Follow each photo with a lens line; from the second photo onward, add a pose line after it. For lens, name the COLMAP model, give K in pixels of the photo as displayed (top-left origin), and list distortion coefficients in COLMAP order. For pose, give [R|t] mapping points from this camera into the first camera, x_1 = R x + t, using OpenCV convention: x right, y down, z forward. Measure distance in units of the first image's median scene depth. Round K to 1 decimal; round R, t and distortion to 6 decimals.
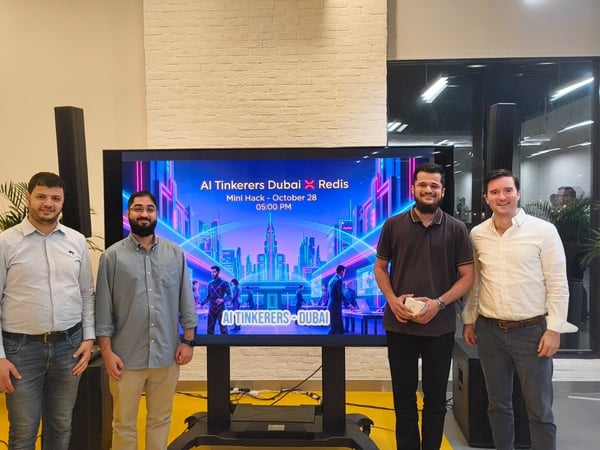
lens RADIAL K [[543.0, 0, 299.6], [0, 543.0, 221.8], [0, 0, 1]] dist [0.050133, -0.053544]
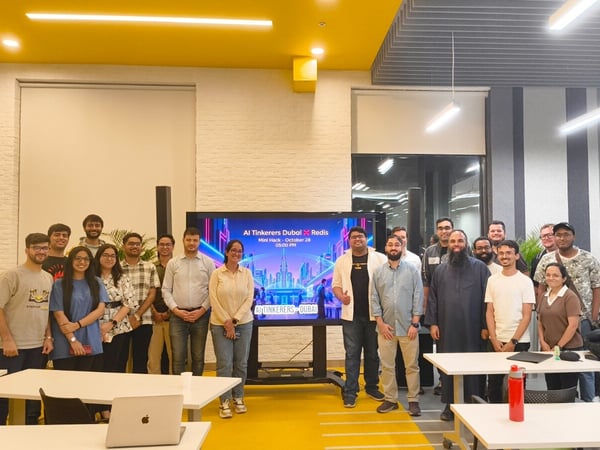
lens RADIAL K [[541.6, 0, 318.8], [0, 541.6, 228.0], [0, 0, 1]] dist [0.046559, -0.025108]
pose [[0.996127, 0.005756, 0.087741, -0.094300], [0.000253, 0.997664, -0.068318, 0.036015], [-0.087929, 0.068076, 0.993798, -0.741392]]
